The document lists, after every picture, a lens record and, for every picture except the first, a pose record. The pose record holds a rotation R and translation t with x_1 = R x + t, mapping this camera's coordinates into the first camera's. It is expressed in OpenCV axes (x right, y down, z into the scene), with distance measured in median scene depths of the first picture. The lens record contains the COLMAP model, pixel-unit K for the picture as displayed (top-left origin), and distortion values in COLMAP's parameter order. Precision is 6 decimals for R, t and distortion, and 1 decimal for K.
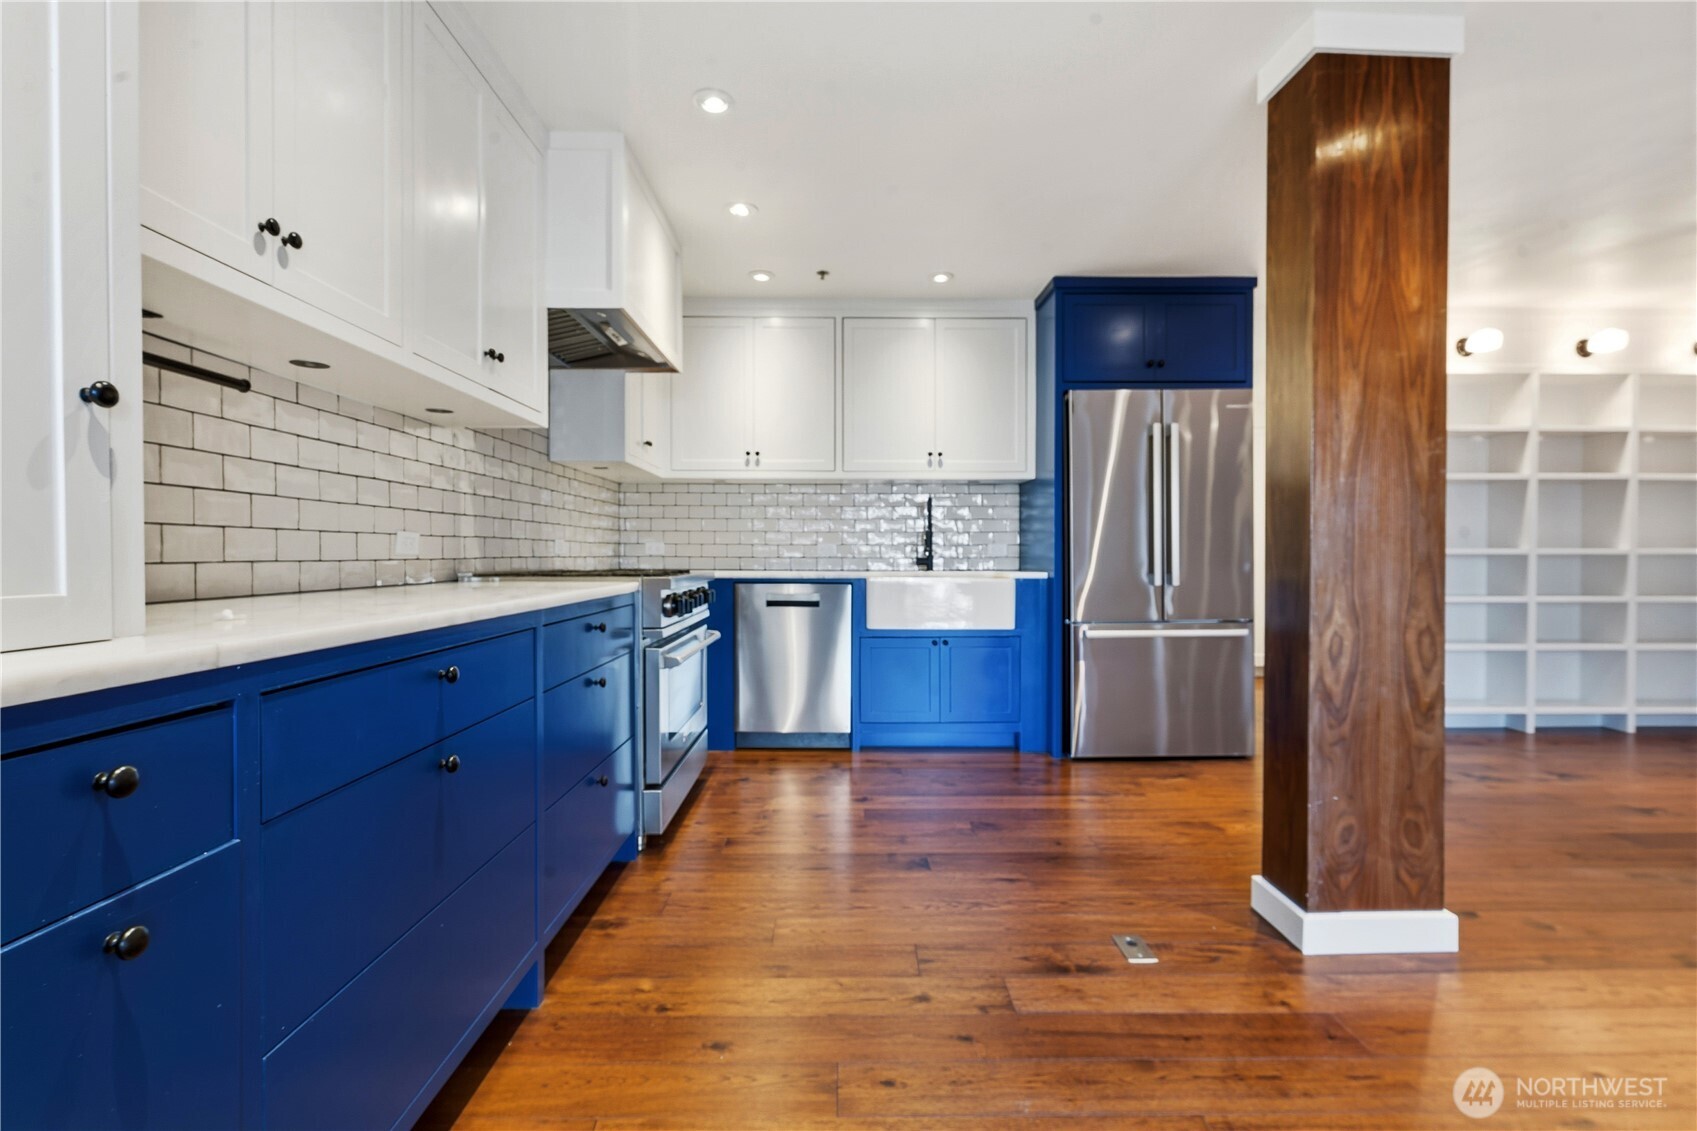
lens RADIAL K [[773.3, 0, 850.6], [0, 773.3, 587.1], [0, 0, 1]] dist [-0.010117, 0.005638]
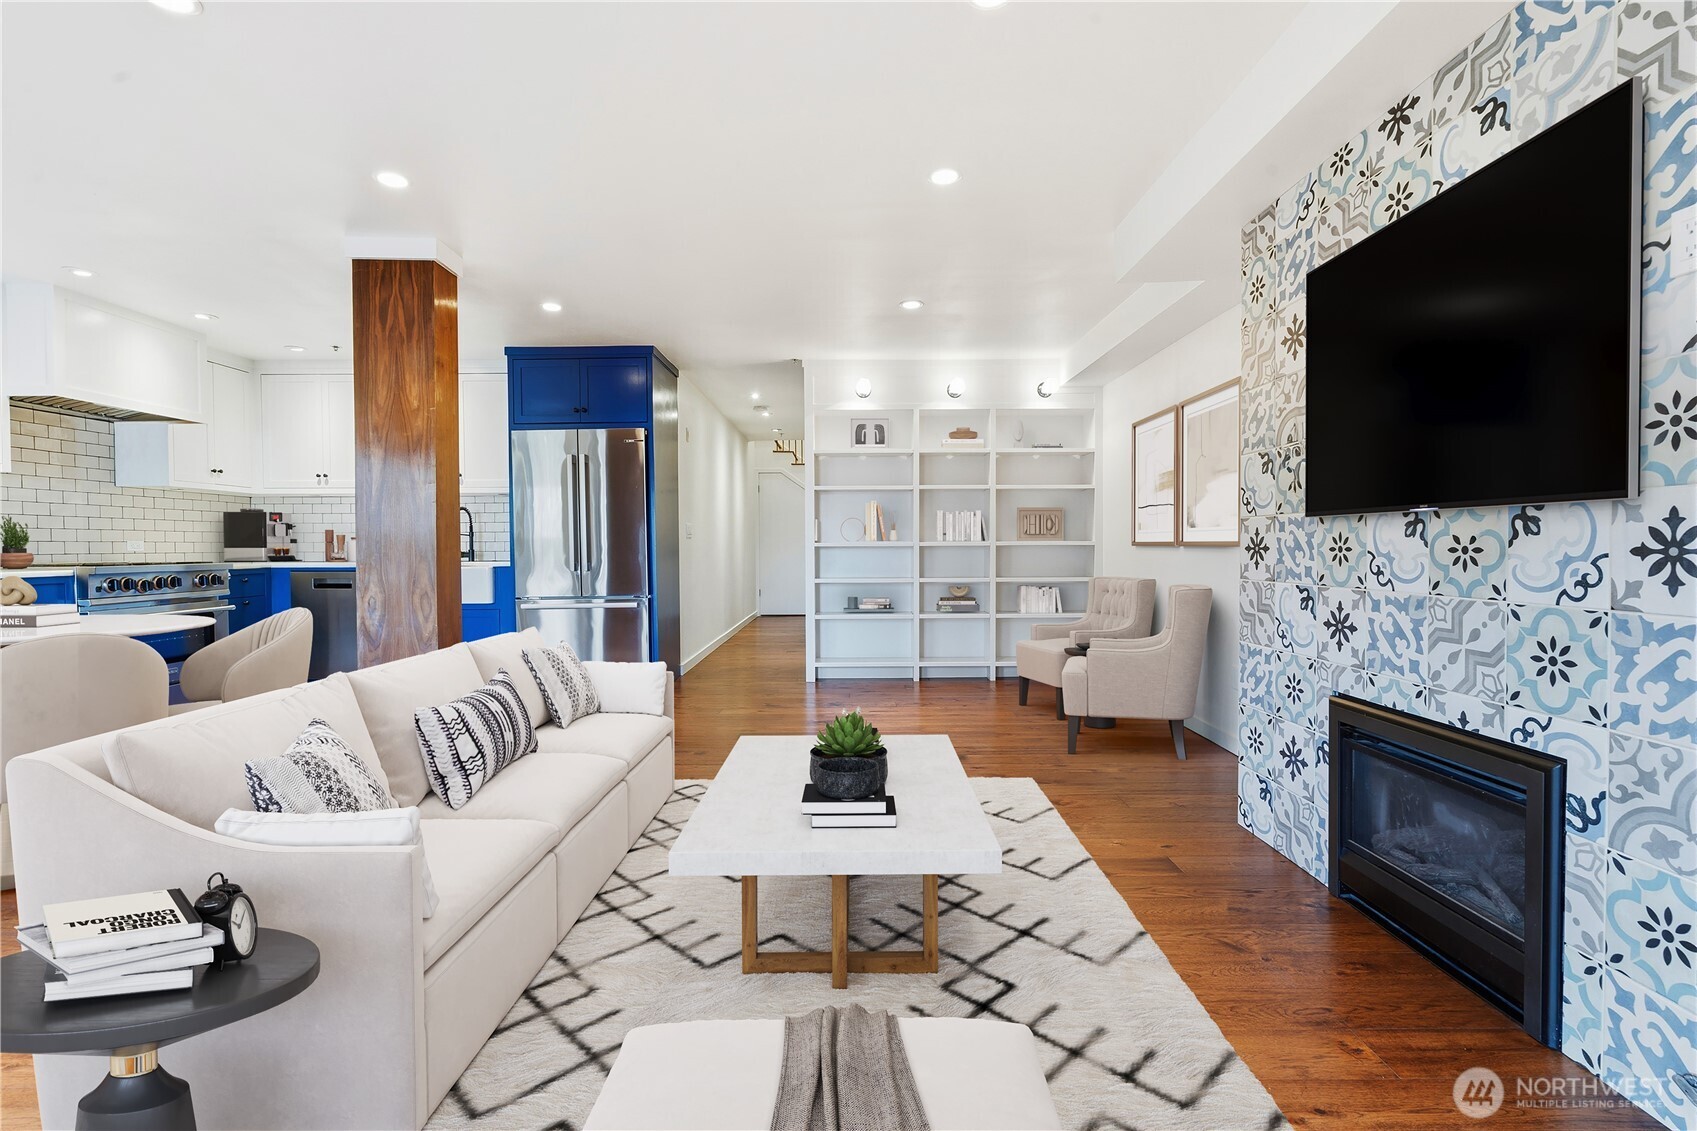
lens RADIAL K [[773.3, 0, 865.1], [0, 773.3, 536.9], [0, 0, 1]] dist [-0.010117, 0.005638]
pose [[0.999937, -0.006623, 0.009045, 0.969160], [0.007083, 0.998632, -0.051809, 0.013818], [-0.008690, 0.051870, 0.998616, -0.416478]]
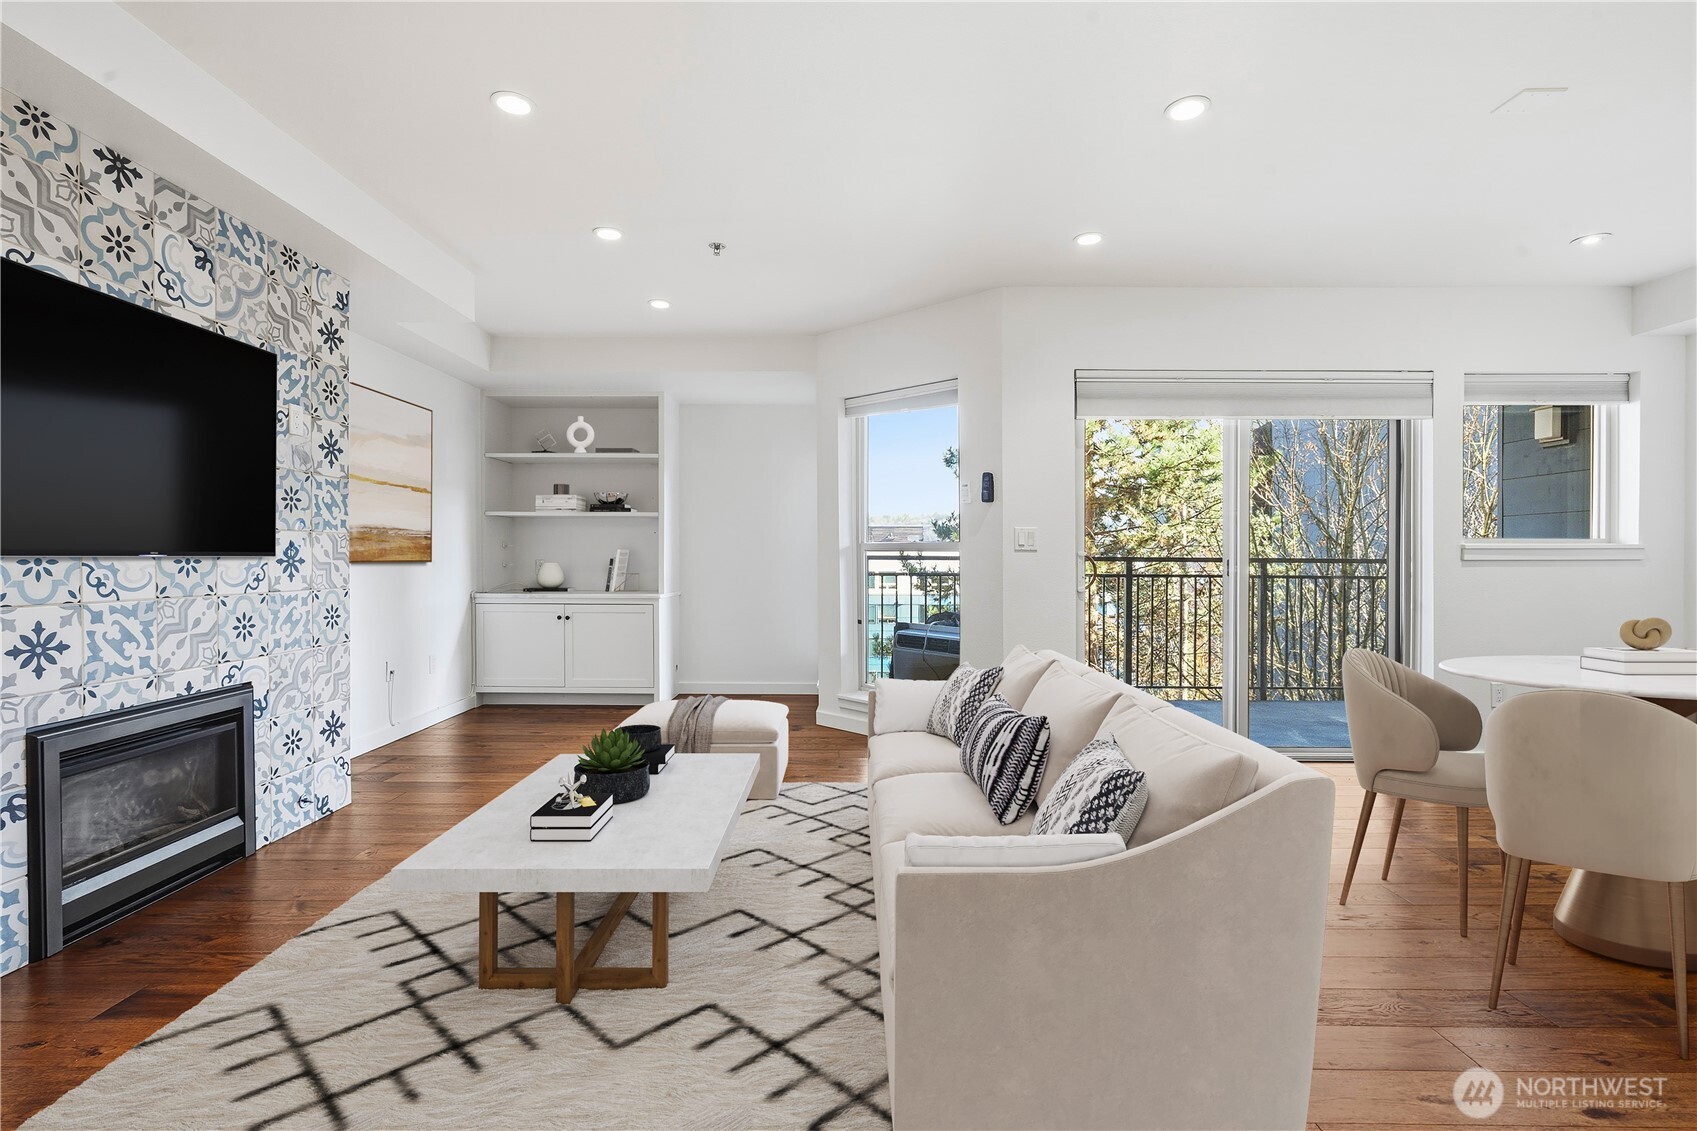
lens RADIAL K [[773.3, 0, 846.1], [0, 773.3, 546.0], [0, 0, 1]] dist [-0.010117, 0.005638]
pose [[-0.999845, 0.007387, 0.015954, 0.765909], [0.007757, 0.999699, 0.023283, -0.027609], [-0.015778, 0.023403, -0.999602, 0.803143]]
